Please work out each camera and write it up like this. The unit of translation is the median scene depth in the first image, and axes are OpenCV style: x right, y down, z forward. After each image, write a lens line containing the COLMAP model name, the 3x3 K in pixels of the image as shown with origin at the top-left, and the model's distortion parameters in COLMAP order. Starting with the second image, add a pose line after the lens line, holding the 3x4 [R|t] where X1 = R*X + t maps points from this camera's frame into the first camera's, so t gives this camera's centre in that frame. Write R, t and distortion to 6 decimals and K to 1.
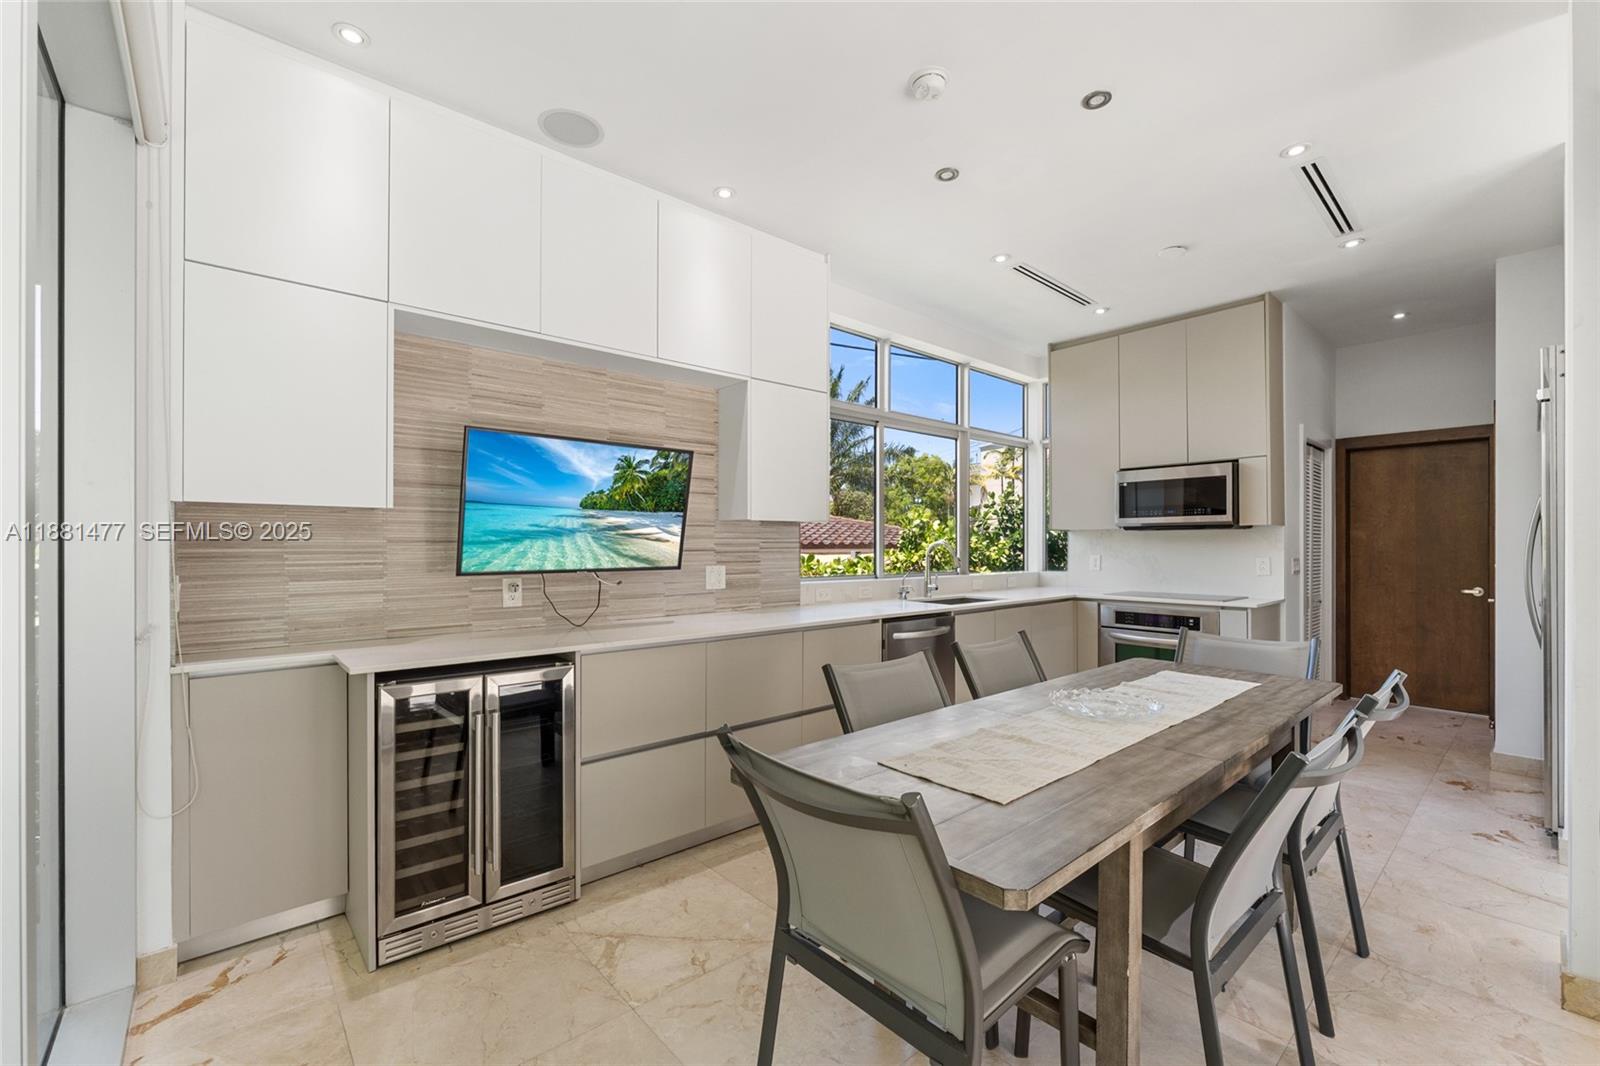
lens RADIAL K [[655.3, 0, 810.6], [0, 655.3, 545.5], [0, 0, 1]] dist [0.000643, -0.000259]
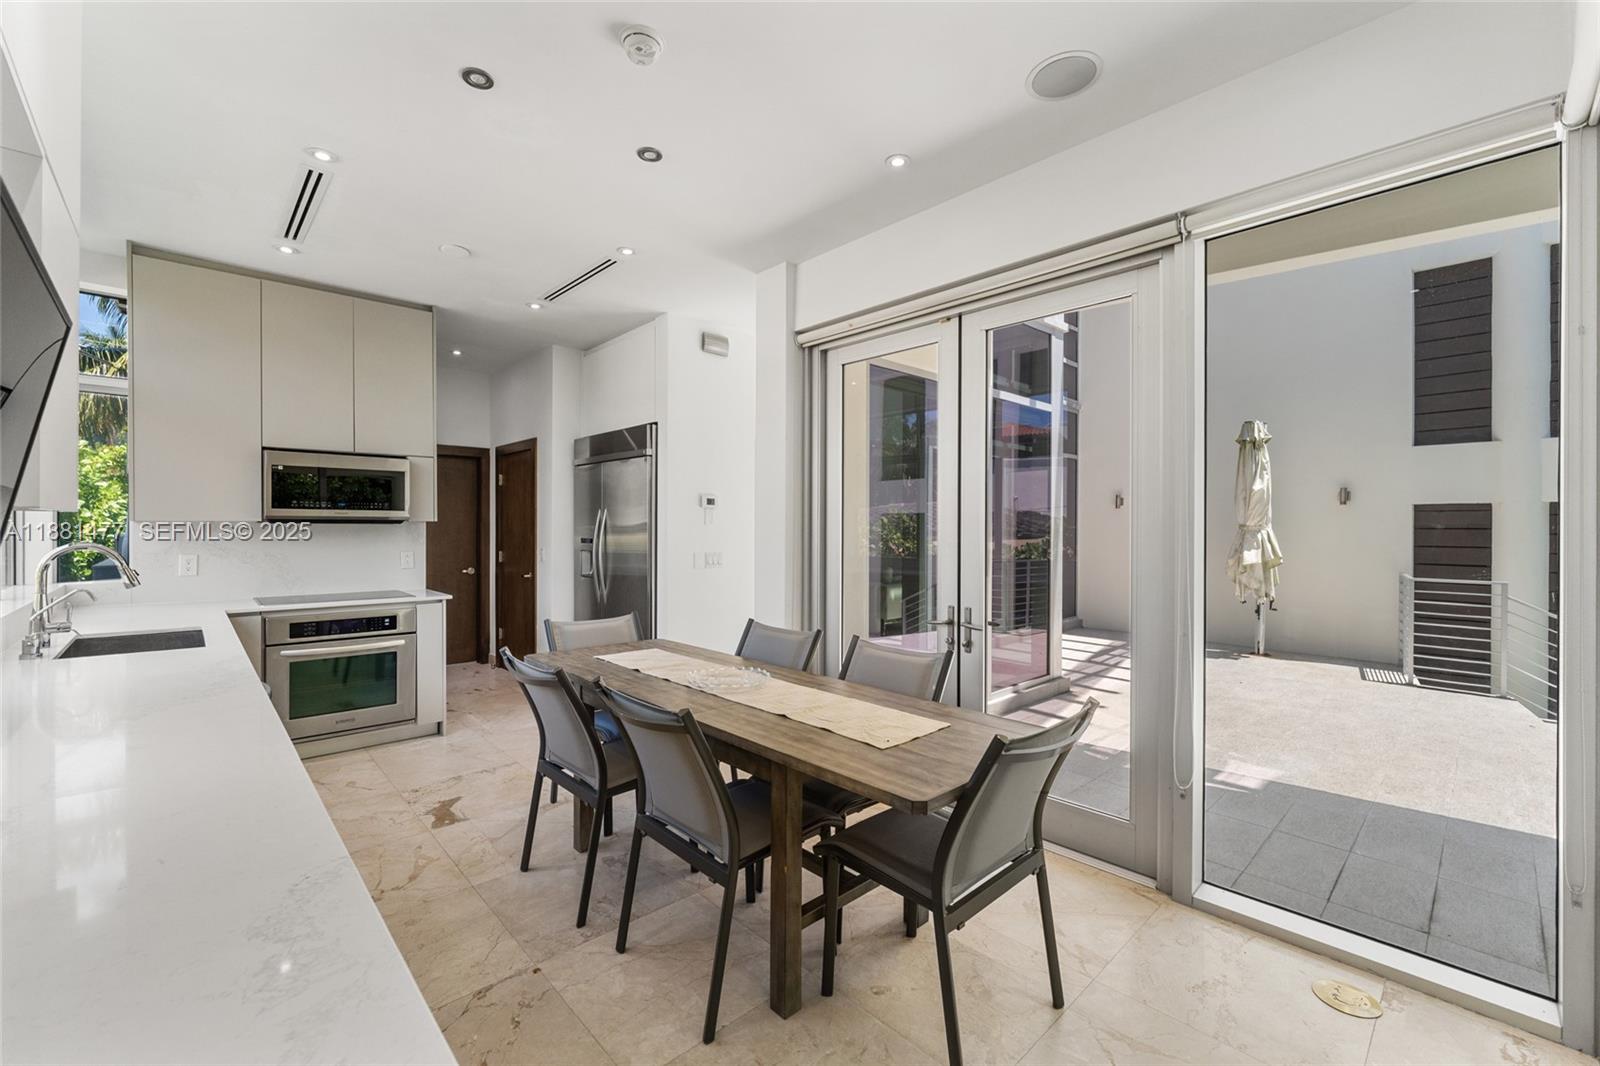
lens RADIAL K [[655.3, 0, 787.4], [0, 655.3, 530.0], [0, 0, 1]] dist [0.000643, -0.000259]
pose [[-0.009710, -0.006600, 0.999931, -0.342268], [-0.003526, 0.999972, 0.006566, -0.023356], [-0.999947, -0.003462, -0.009733, 0.373017]]
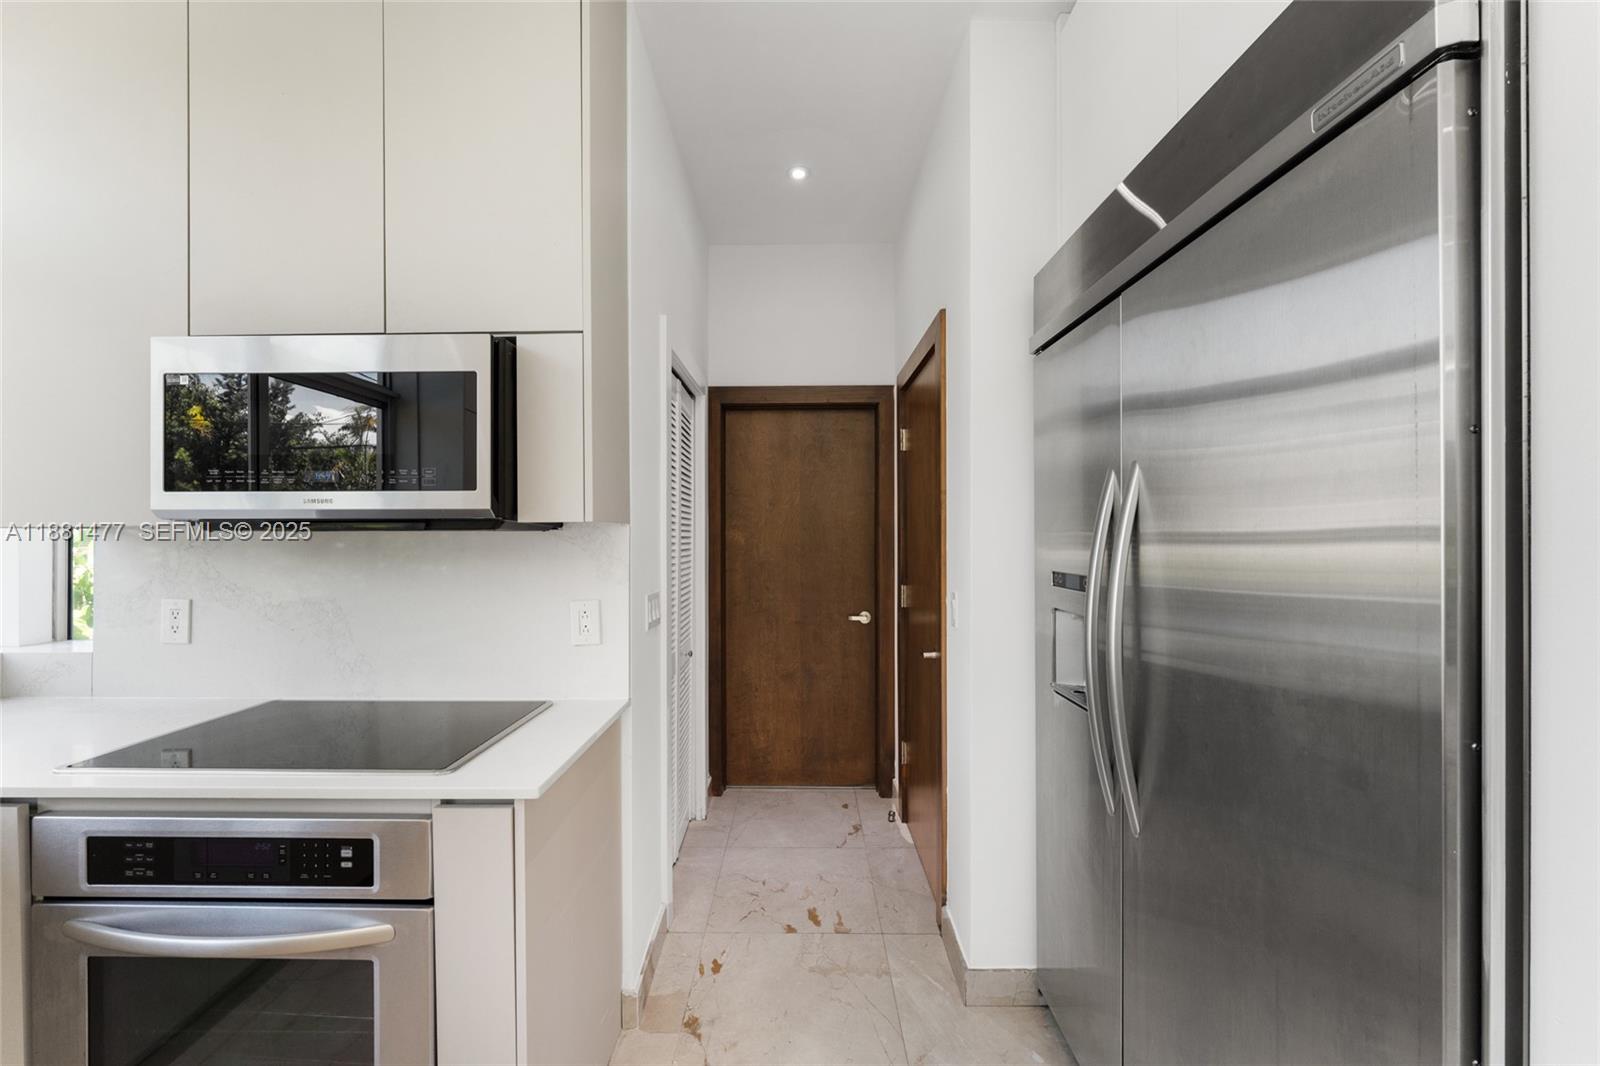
lens RADIAL K [[655.3, 0, 806.8], [0, 655.3, 535.7], [0, 0, 1]] dist [0.000643, -0.000259]
pose [[0.657605, -0.001246, 0.753361, 0.440213], [-0.000944, 0.999996, 0.002478, -0.022112], [-0.753362, -0.002341, 0.657602, 0.583664]]
